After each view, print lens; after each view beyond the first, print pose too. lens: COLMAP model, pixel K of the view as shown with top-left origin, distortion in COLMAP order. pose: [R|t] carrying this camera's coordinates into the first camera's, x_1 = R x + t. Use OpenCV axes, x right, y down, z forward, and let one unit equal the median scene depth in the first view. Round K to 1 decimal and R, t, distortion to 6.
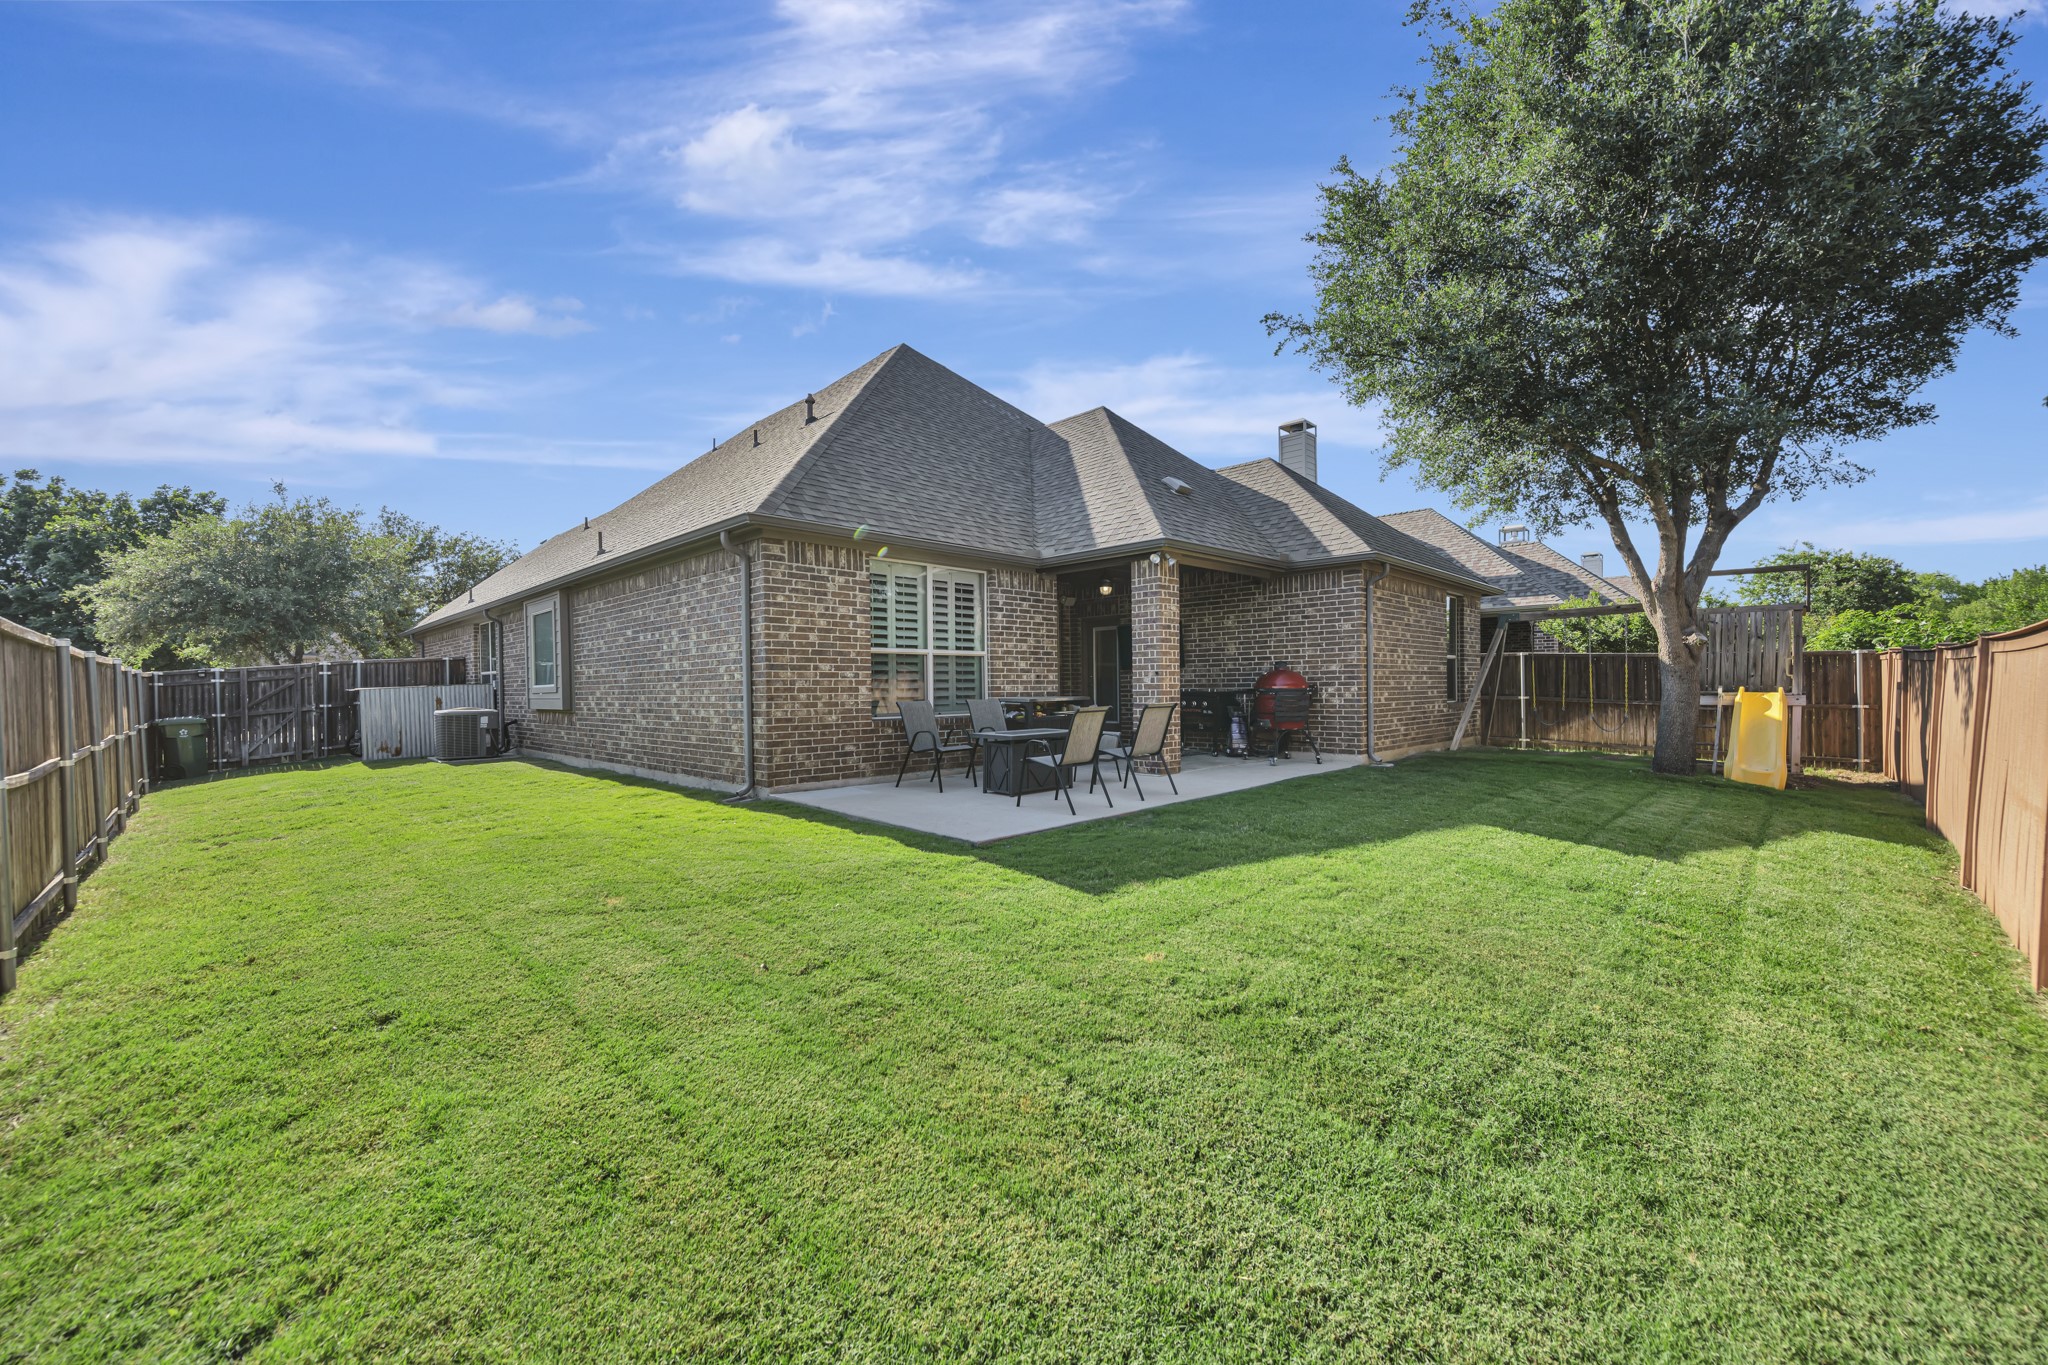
lens RADIAL K [[819.7, 0, 1027.9], [0, 819.7, 698.2], [0, 0, 1]] dist [-0.001368, -0.000212]
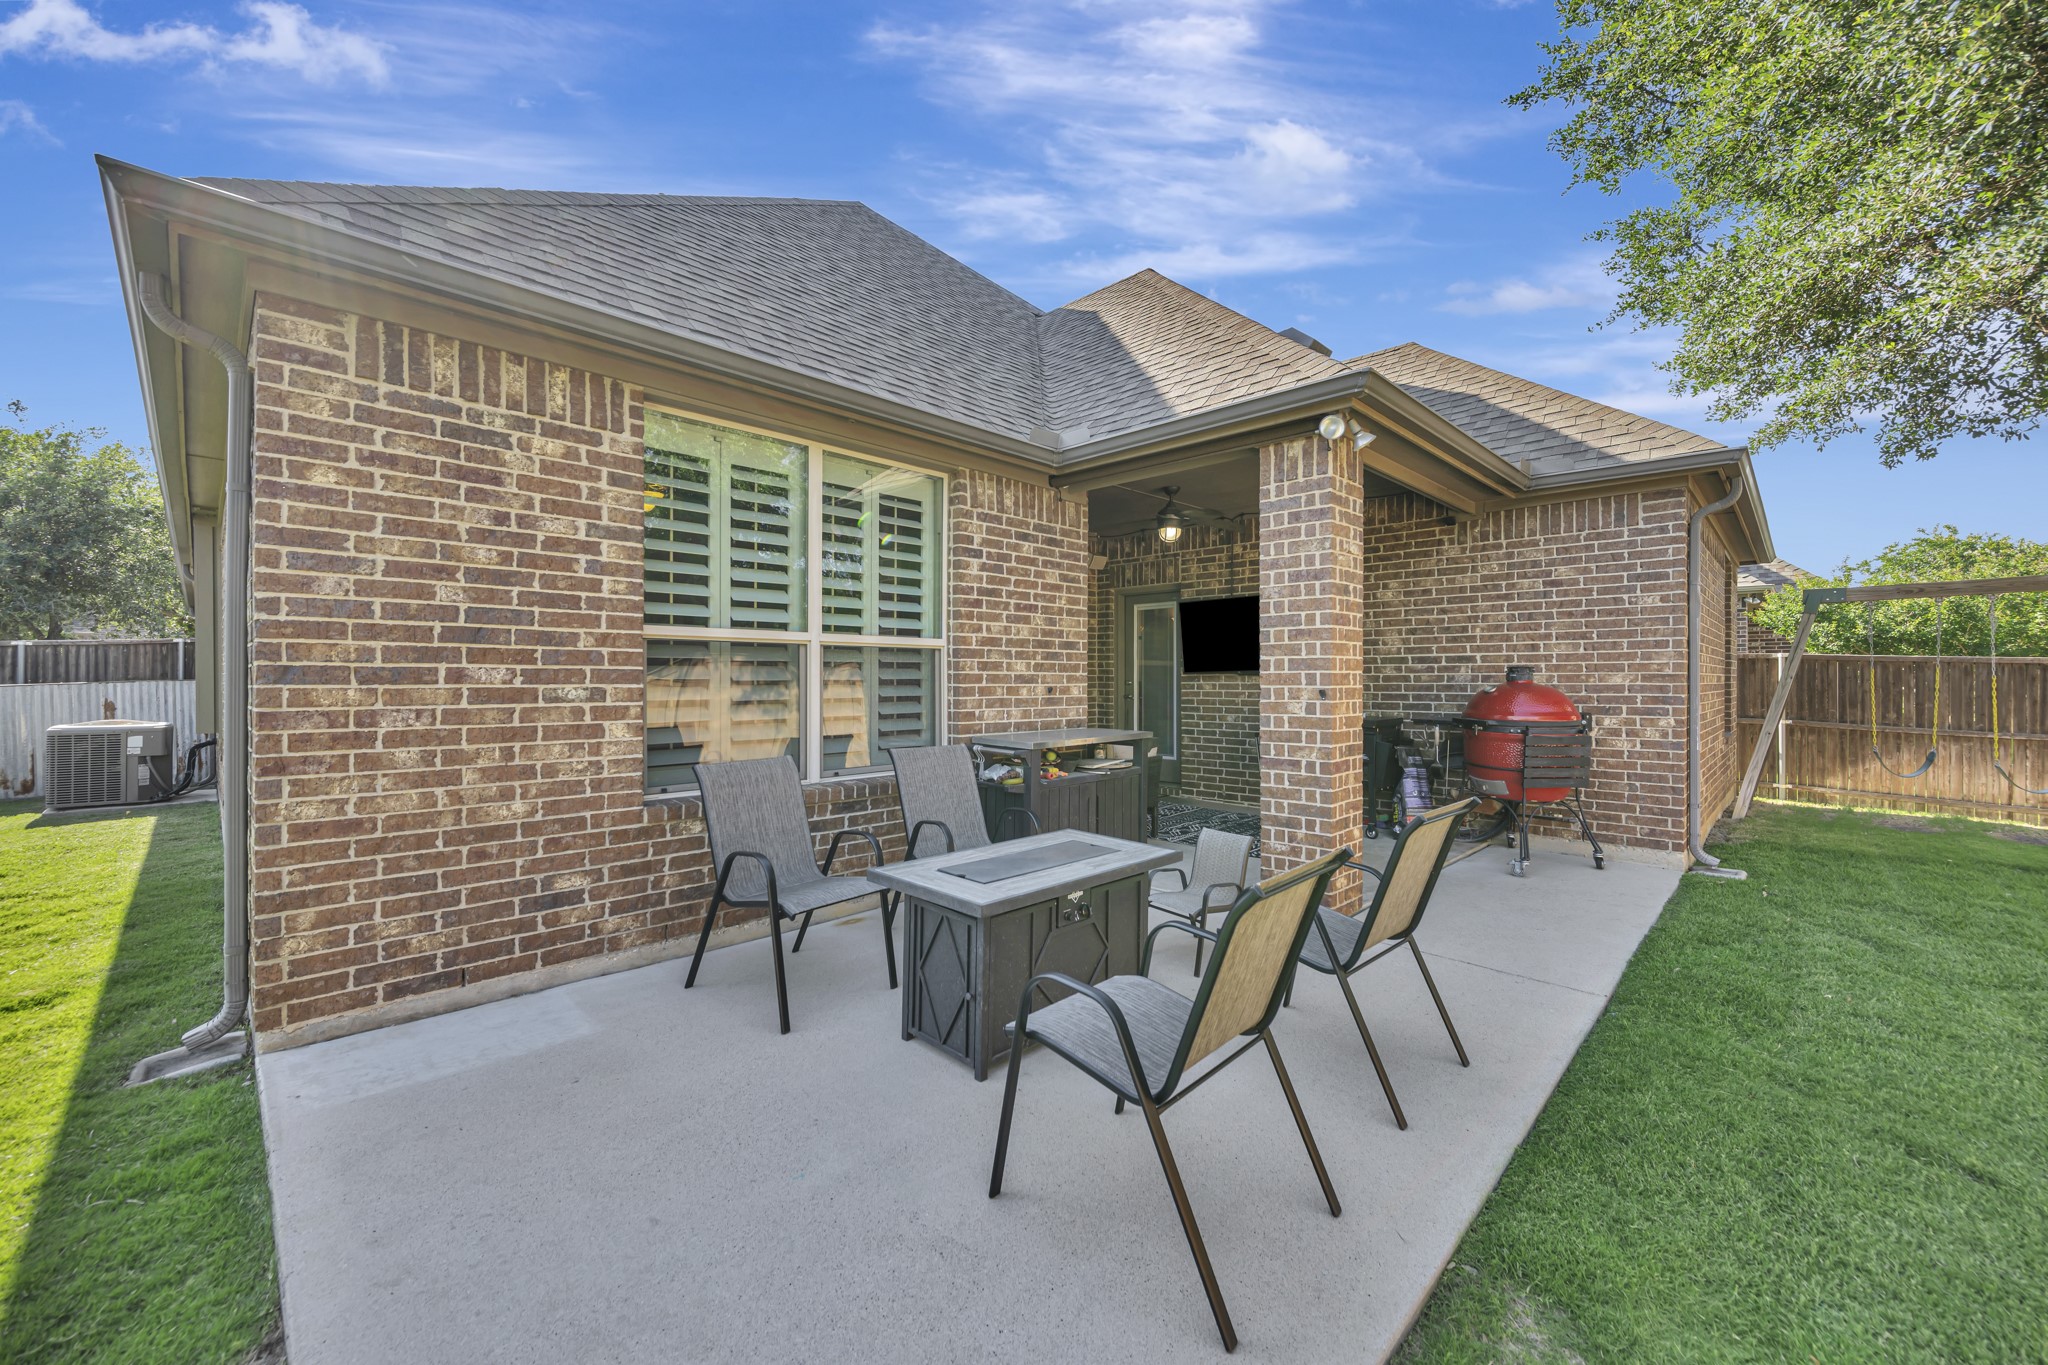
lens RADIAL K [[814.5, 0, 1029.7], [0, 814.5, 688.3], [0, 0, 1]] dist [-0.000850, -0.000168]
pose [[0.999903, 0.013176, 0.004507, -0.002911], [-0.013172, 0.999913, -0.000732, -0.030516], [-0.004516, 0.000672, 0.999990, 0.555730]]
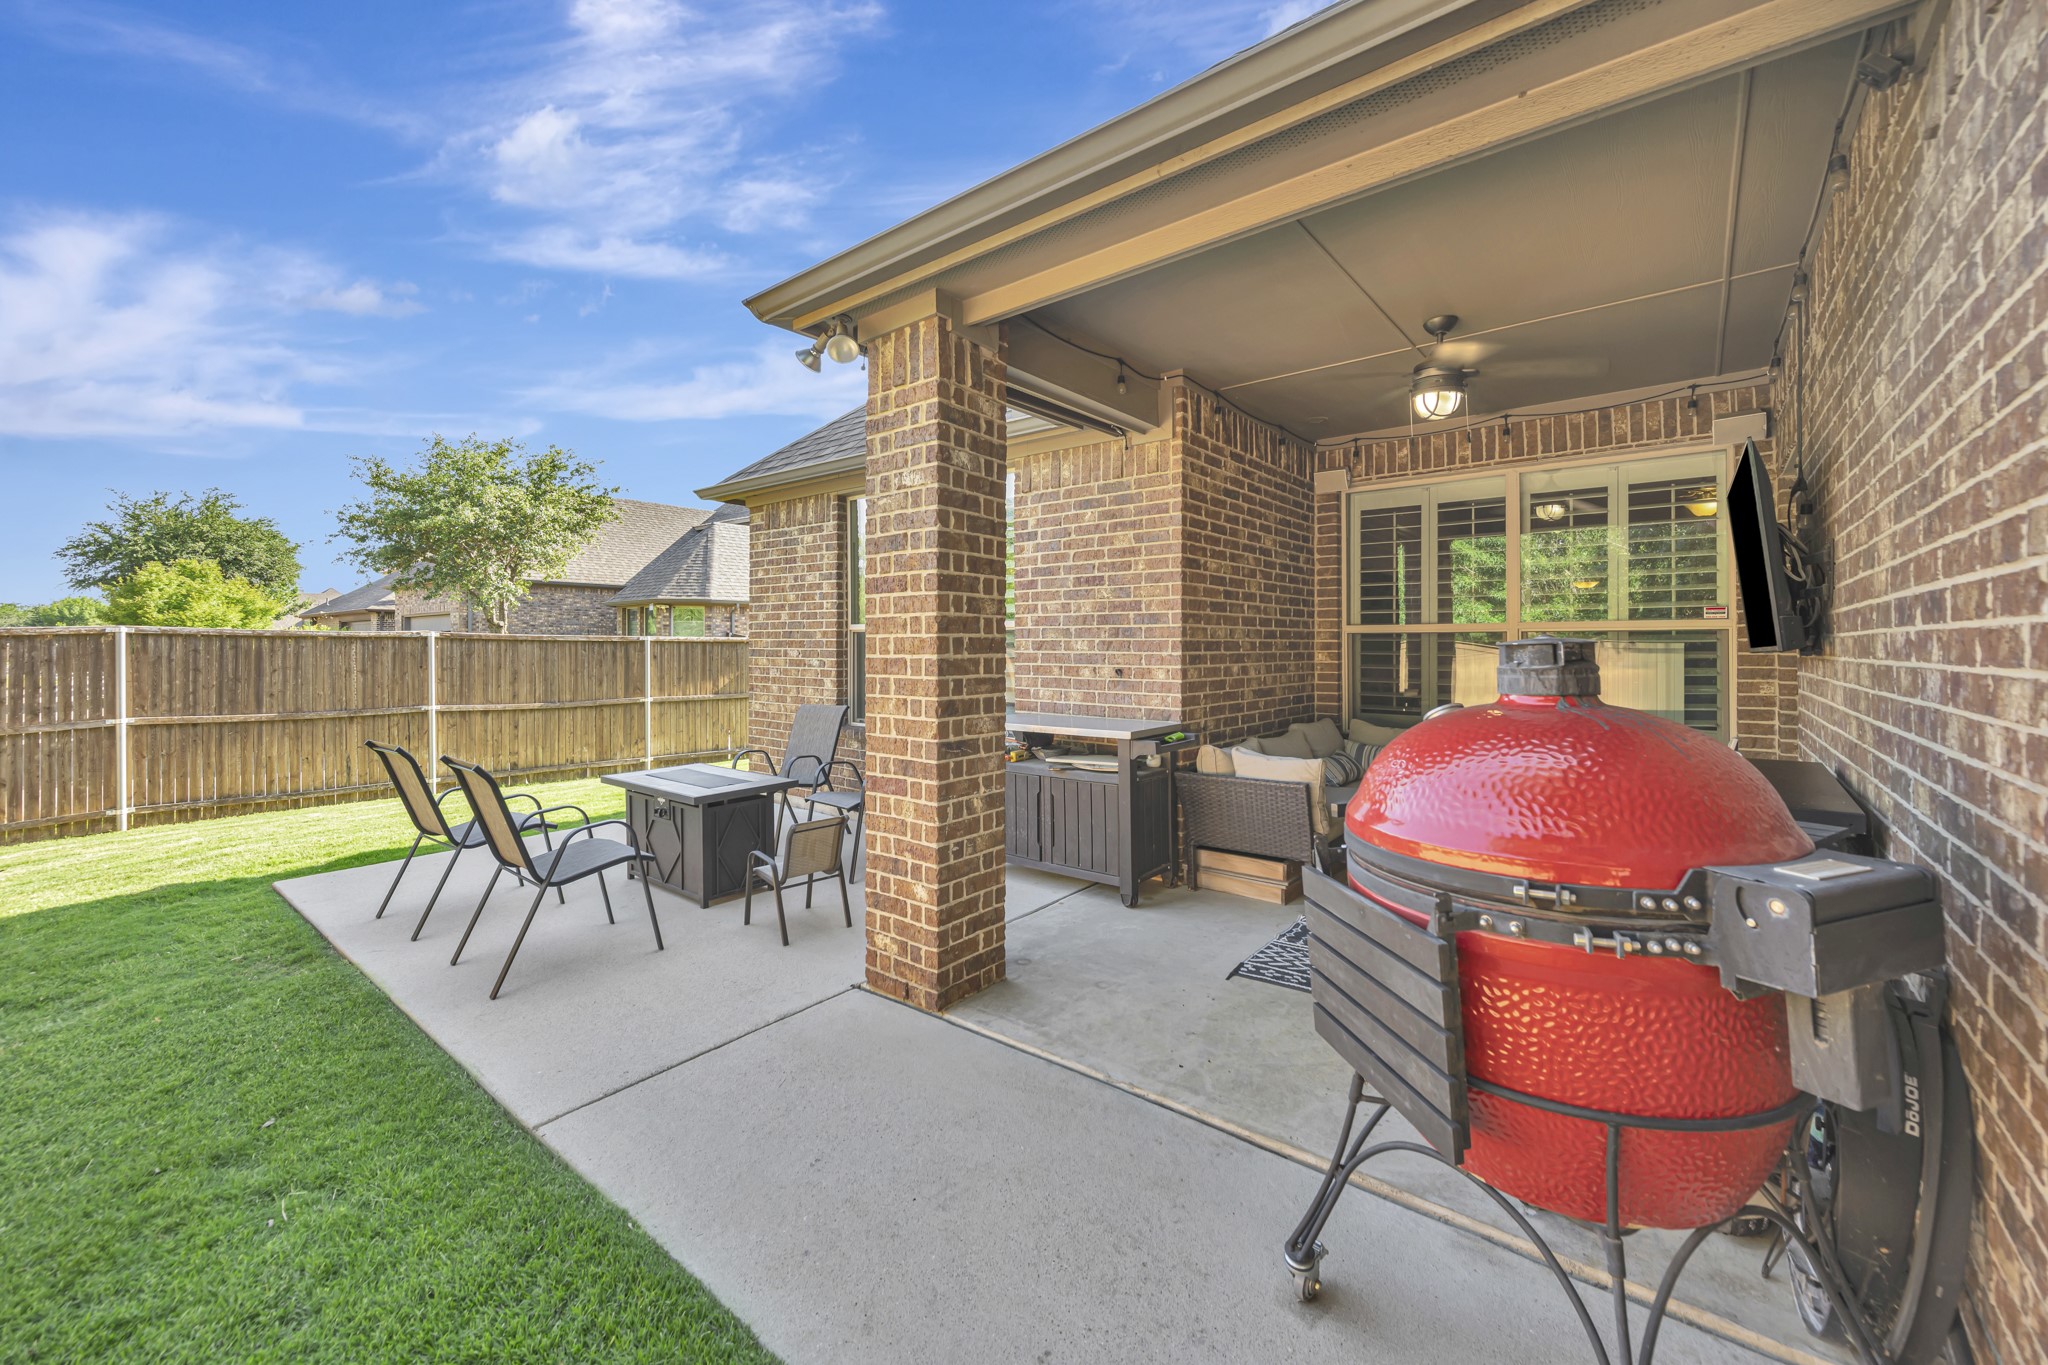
lens RADIAL K [[814.5, 0, 1029.7], [0, 814.5, 688.3], [0, 0, 1]] dist [-0.000850, -0.000168]
pose [[0.088541, 0.064580, -0.993977, 0.501147], [-0.014666, 0.997872, 0.063527, -0.050586], [0.995965, 0.008953, 0.089300, 1.026180]]
